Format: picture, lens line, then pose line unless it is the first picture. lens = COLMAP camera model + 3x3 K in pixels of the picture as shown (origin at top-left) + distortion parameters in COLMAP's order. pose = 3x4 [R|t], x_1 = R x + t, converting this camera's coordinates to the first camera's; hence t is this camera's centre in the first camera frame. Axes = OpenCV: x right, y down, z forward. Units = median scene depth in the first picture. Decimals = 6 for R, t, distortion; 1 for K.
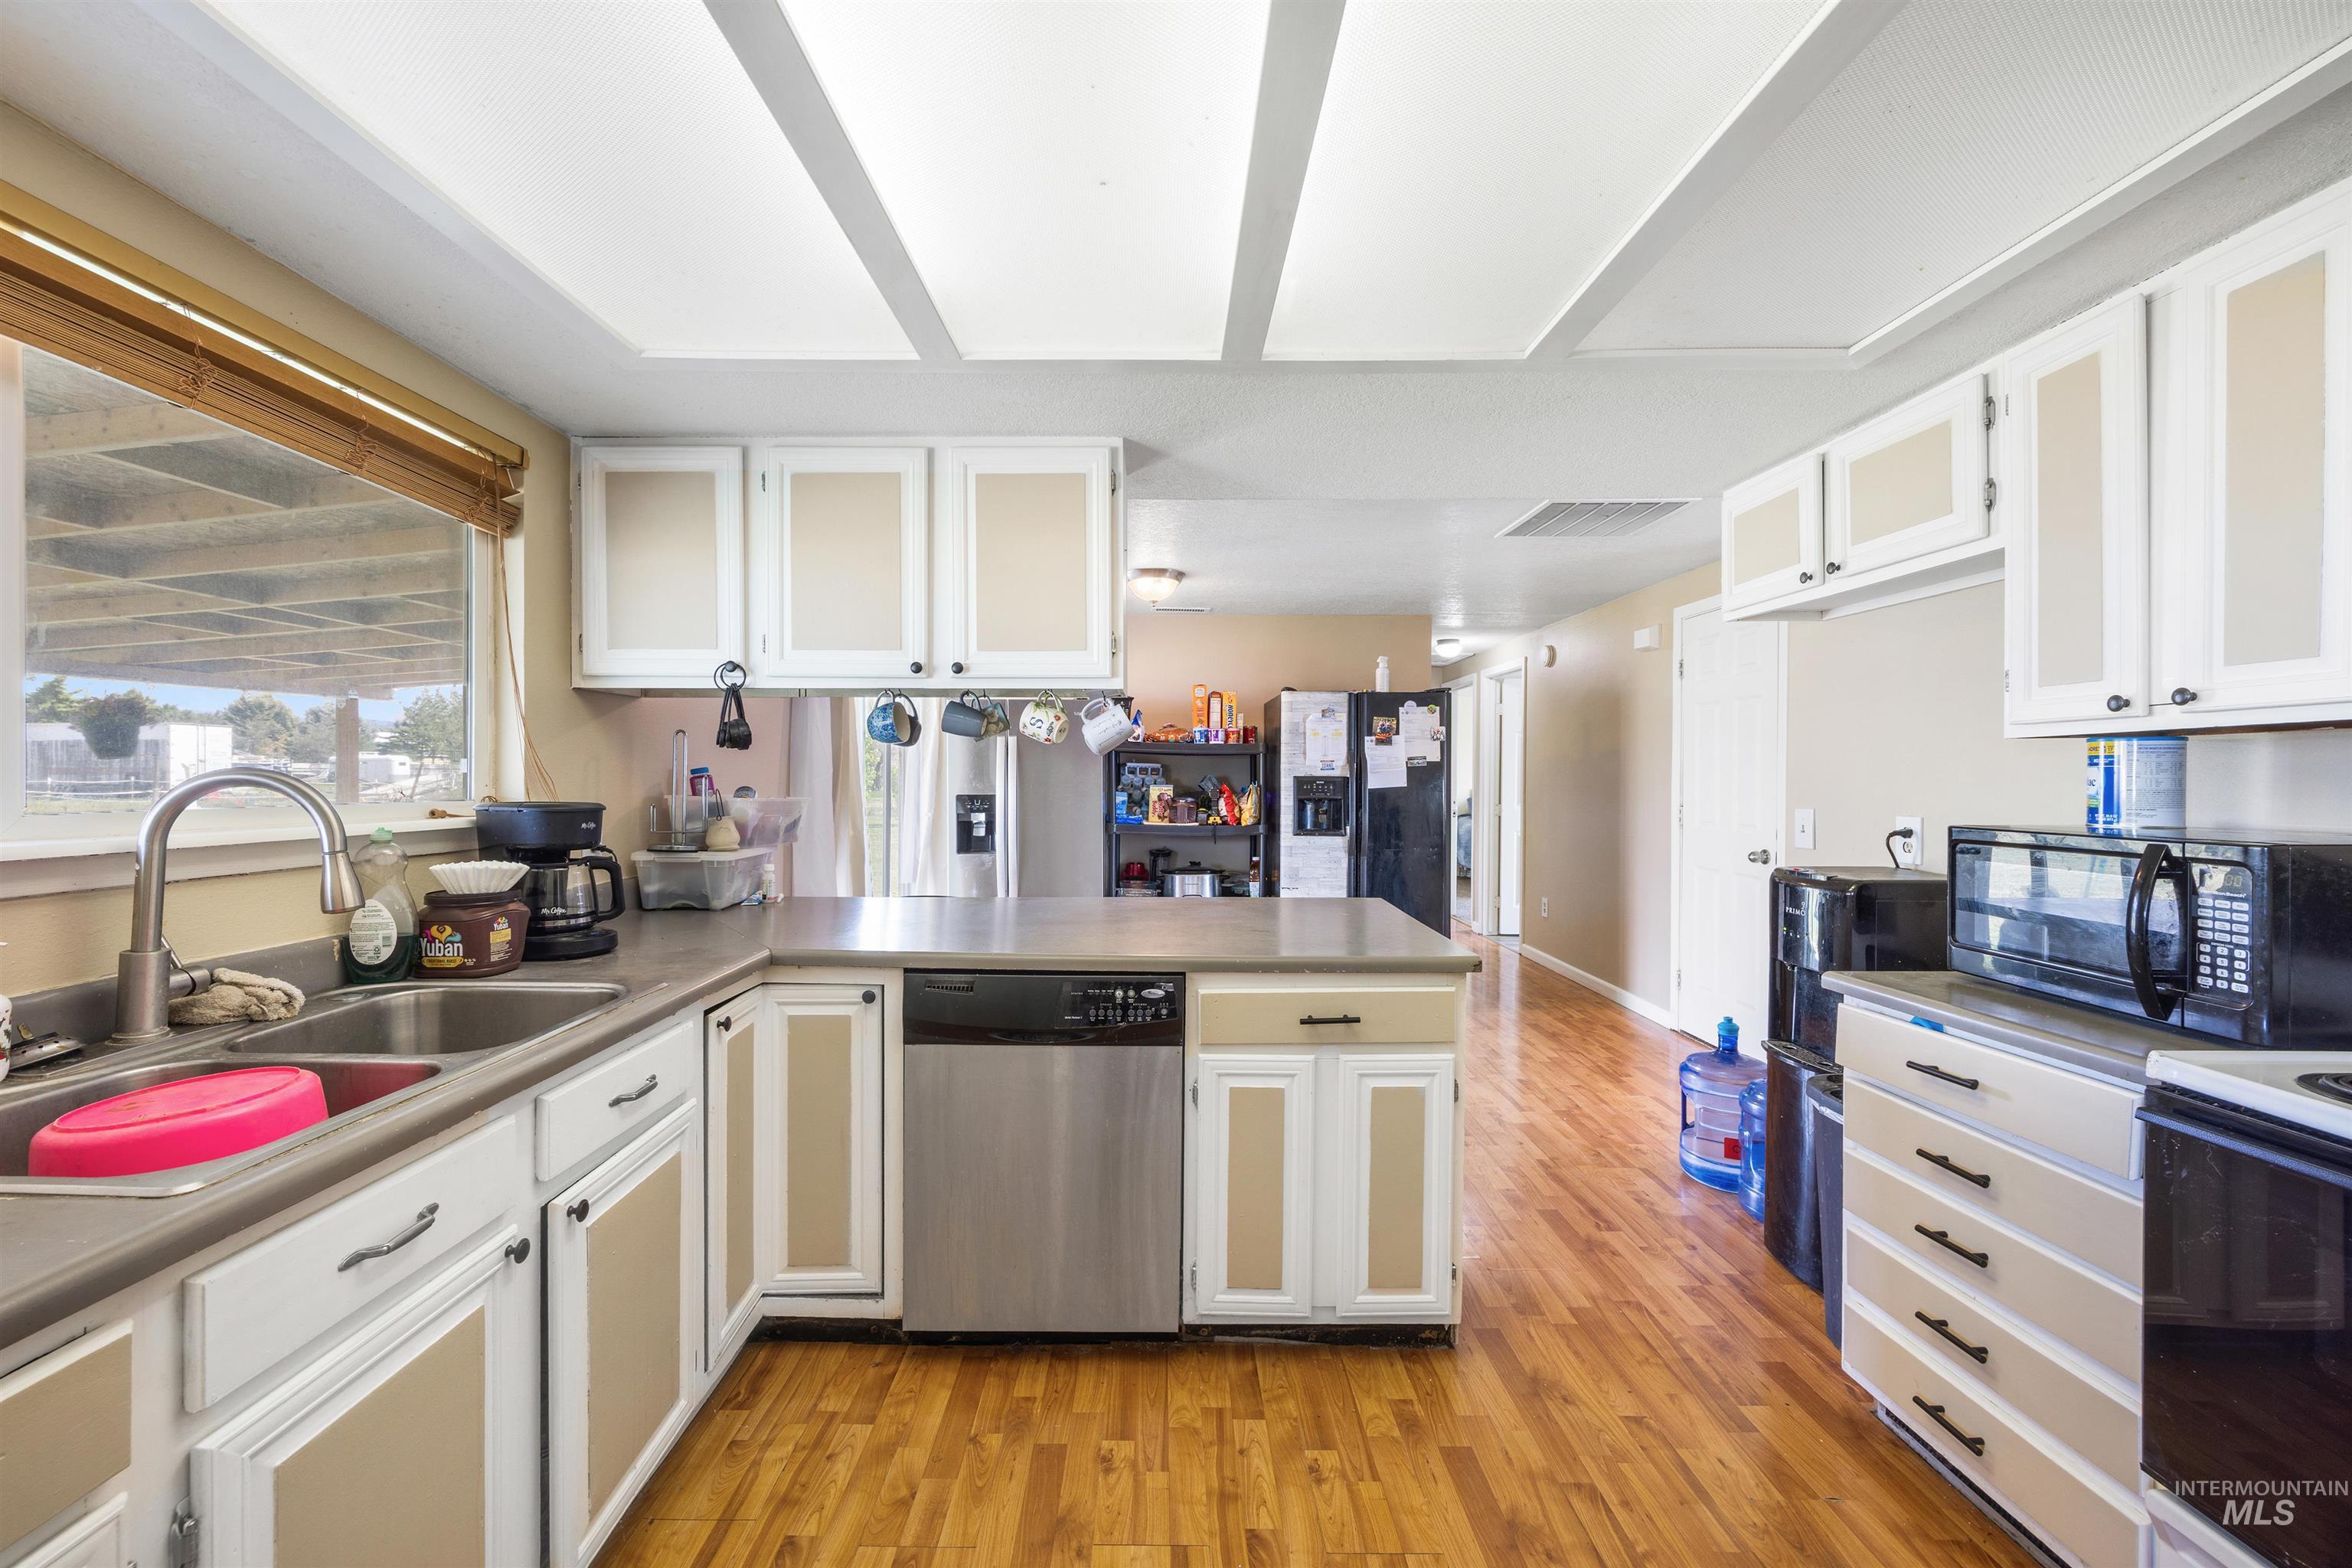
lens RADIAL K [[901.1, 0, 1178.3], [0, 901.1, 777.1], [0, 0, 1]] dist [-0.000692, 0.000090]
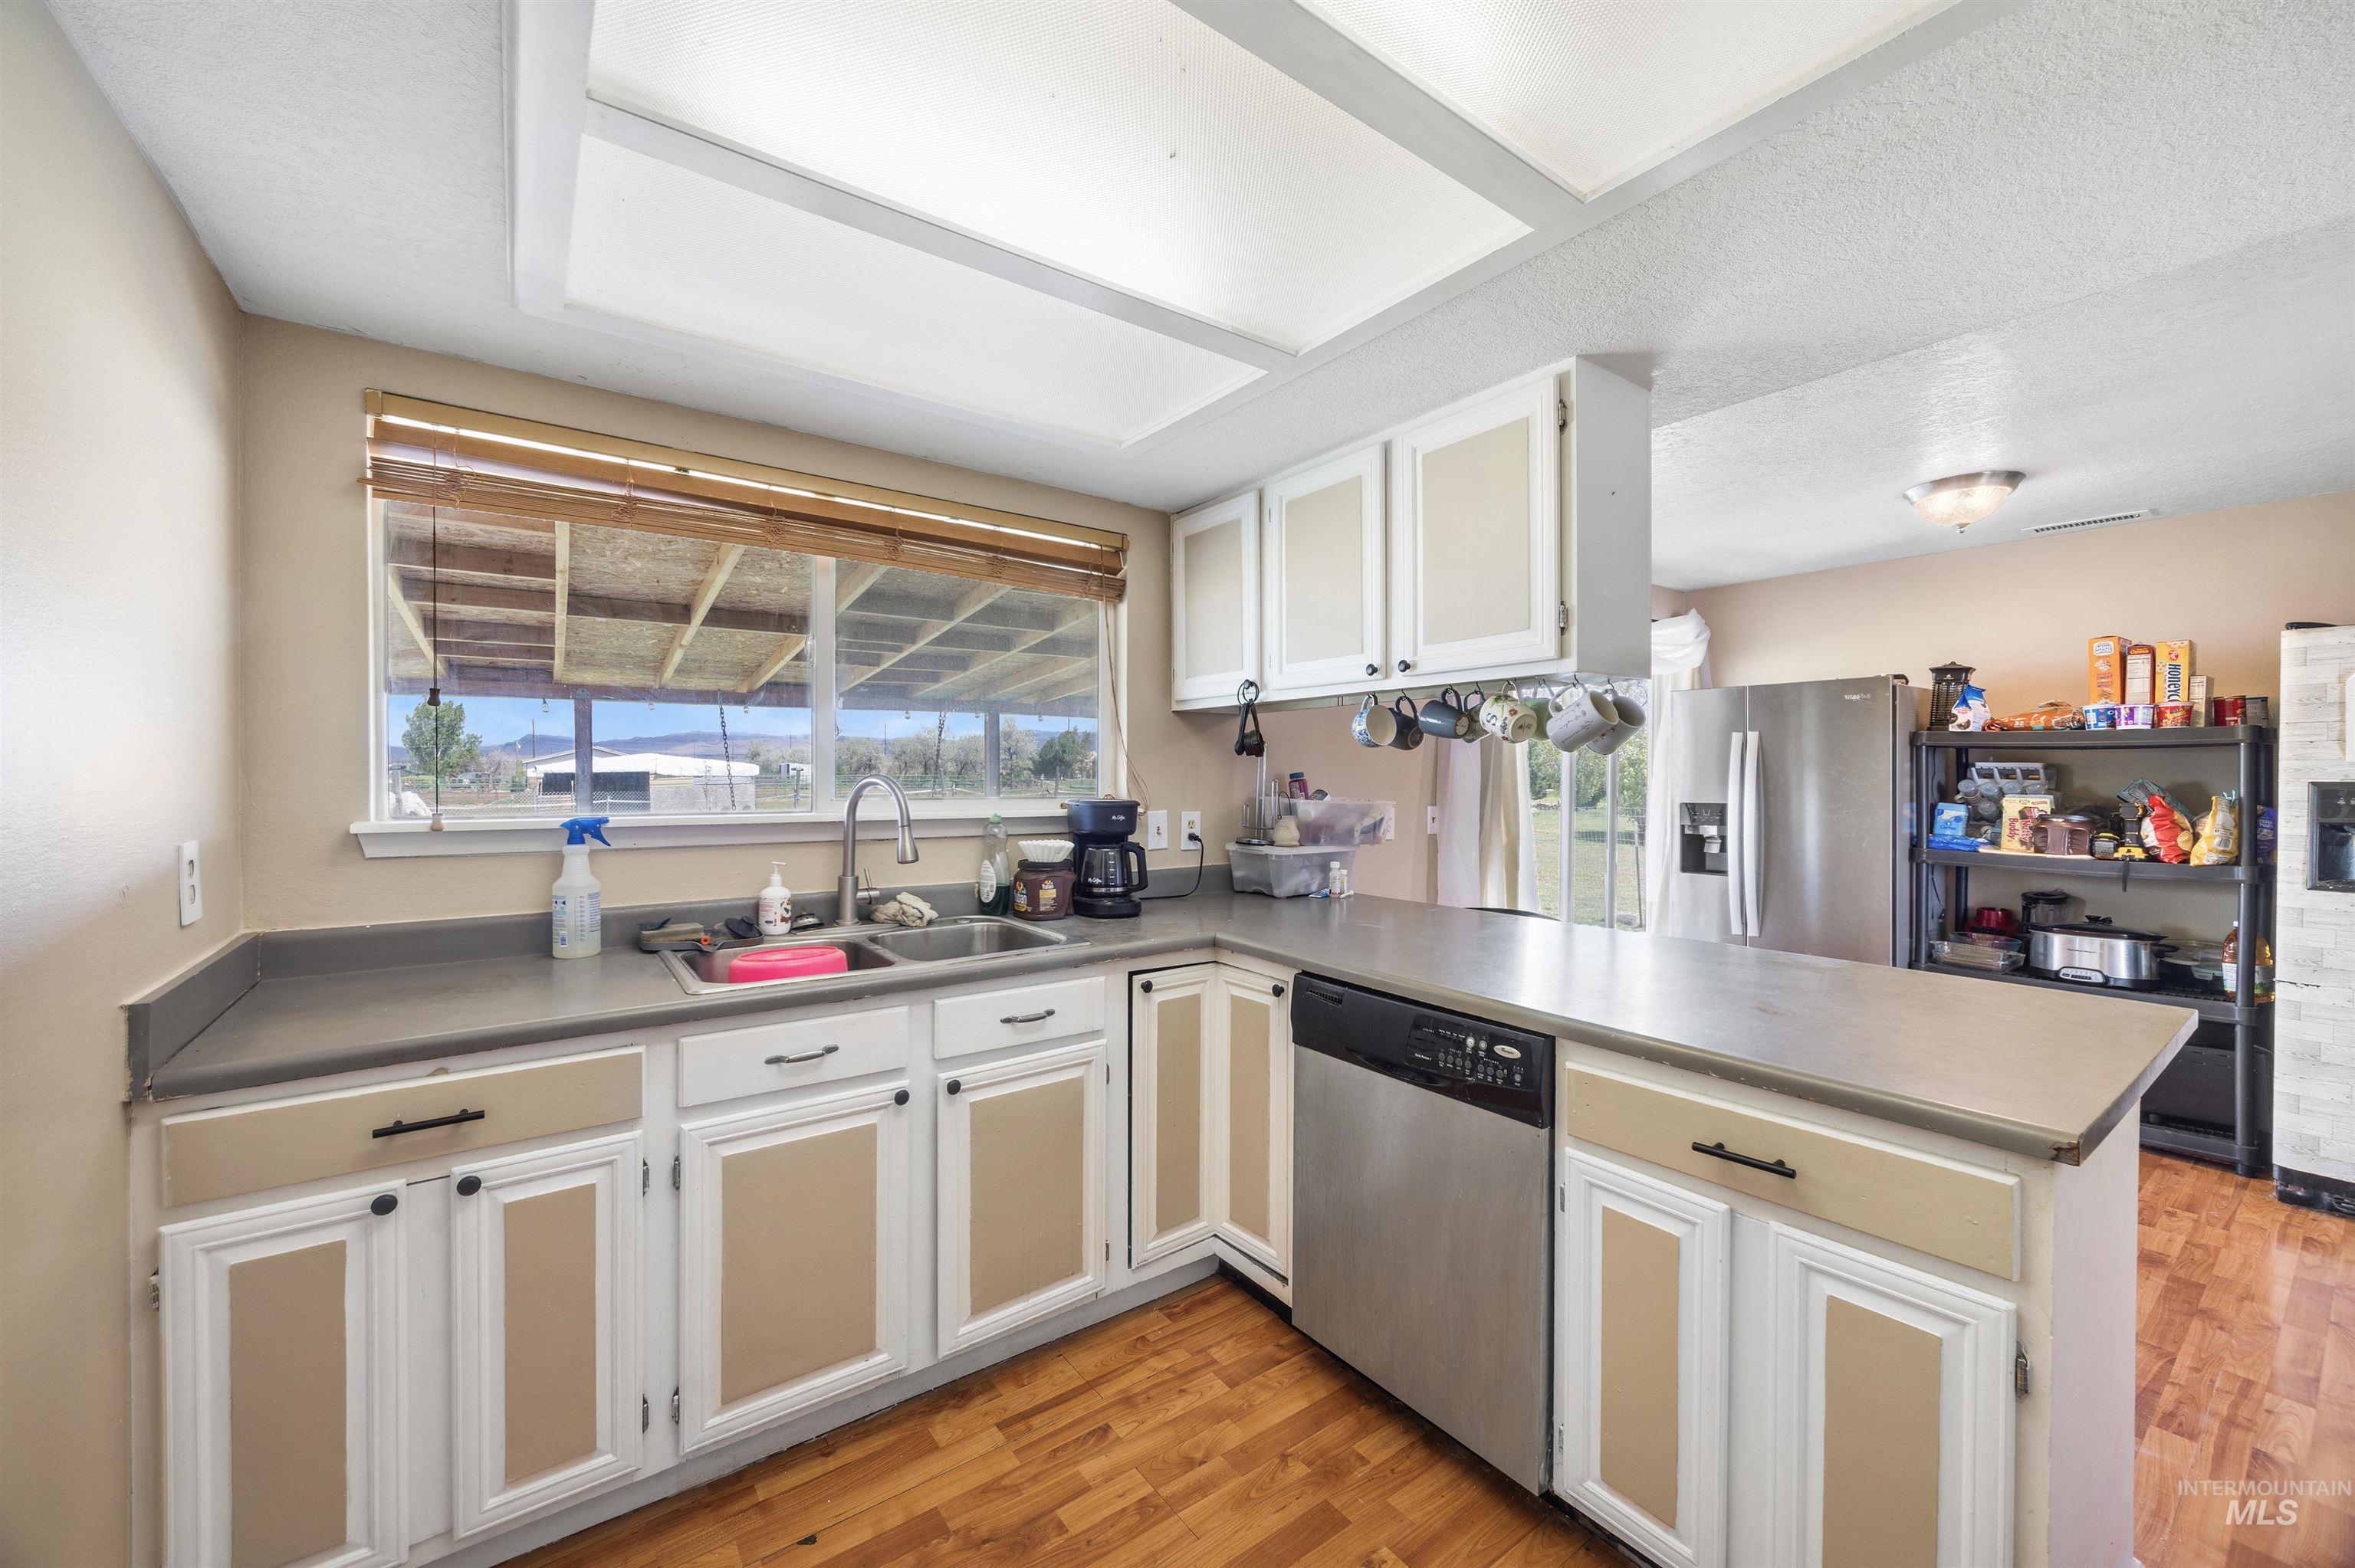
lens RADIAL K [[919.1, 0, 1188.3], [0, 919.1, 780.2], [0, 0, 1]] dist [0.000274, -0.000087]
pose [[0.587981, 0.000503, -0.808875, 0.401768], [-0.002415, 0.999996, -0.001133, 0.000622], [0.808871, 0.002620, 0.587980, 0.251124]]
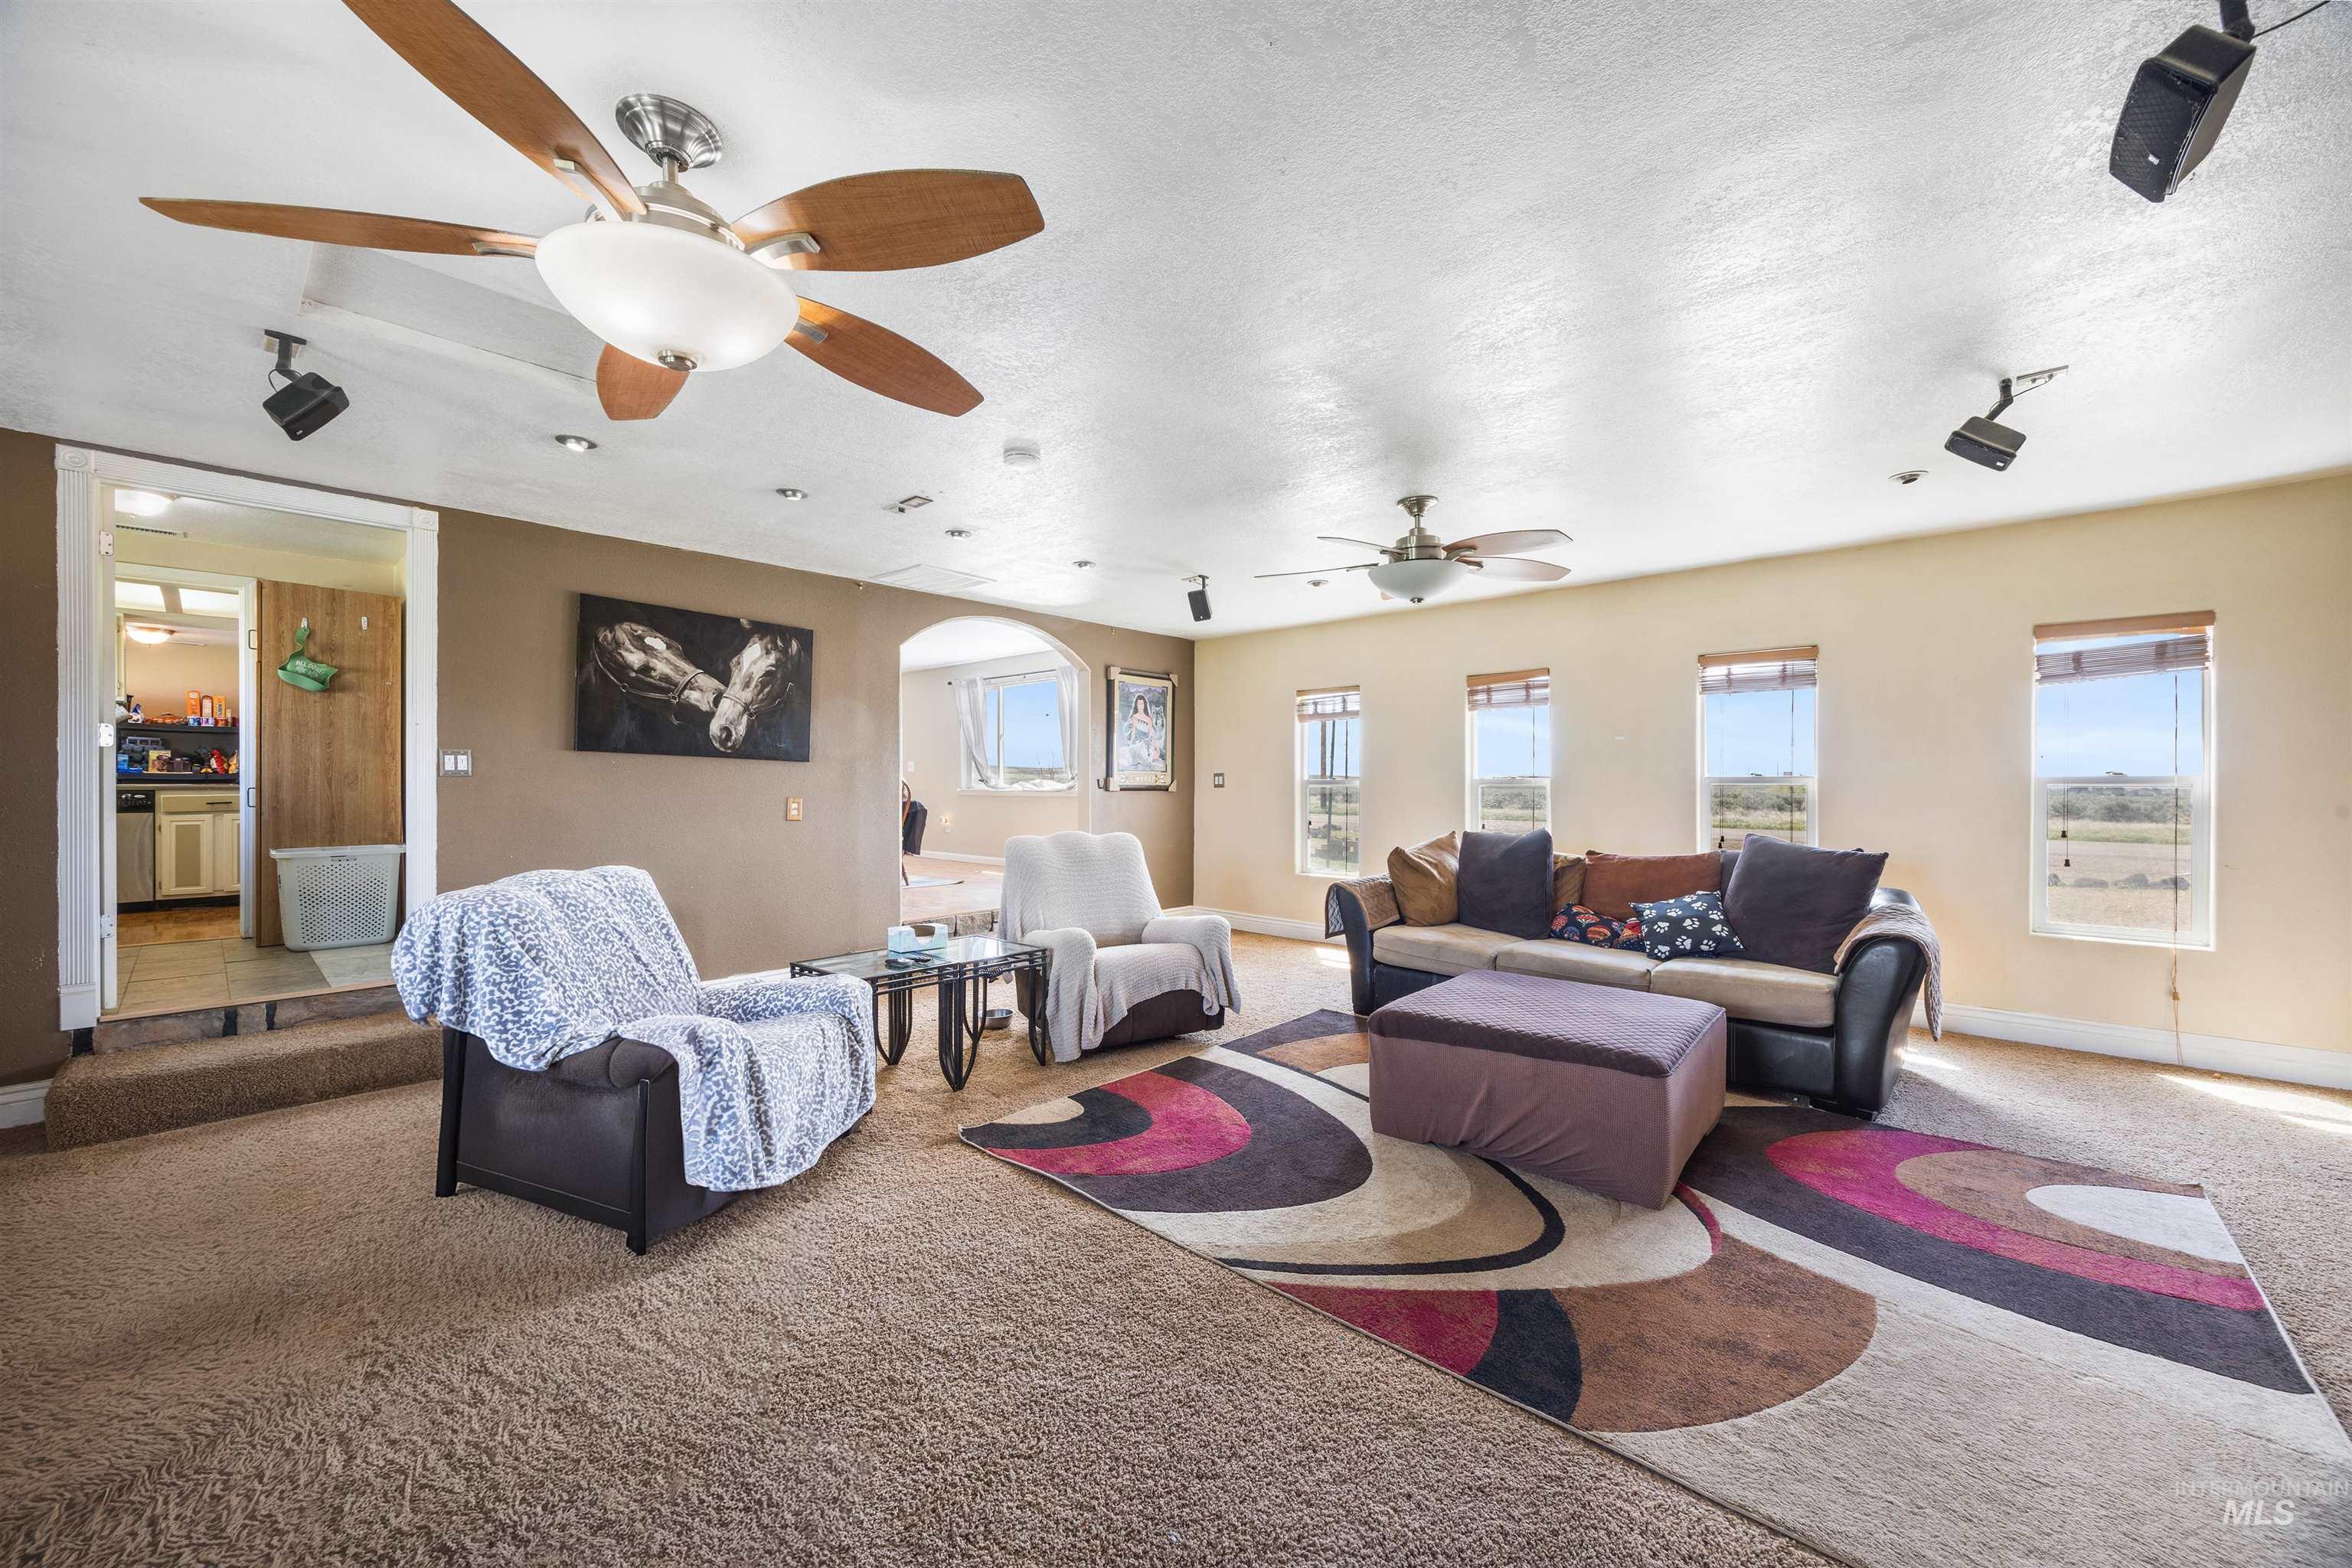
lens RADIAL K [[888.4, 0, 1176.0], [0, 888.4, 784.0], [0, 0, 1]] dist [-0.000212, 0.000084]
pose [[0.689740, -0.009825, 0.723990, 0.209089], [0.003637, 0.999942, 0.010105, 0.148134], [-0.724048, -0.004337, 0.689736, -3.553707]]
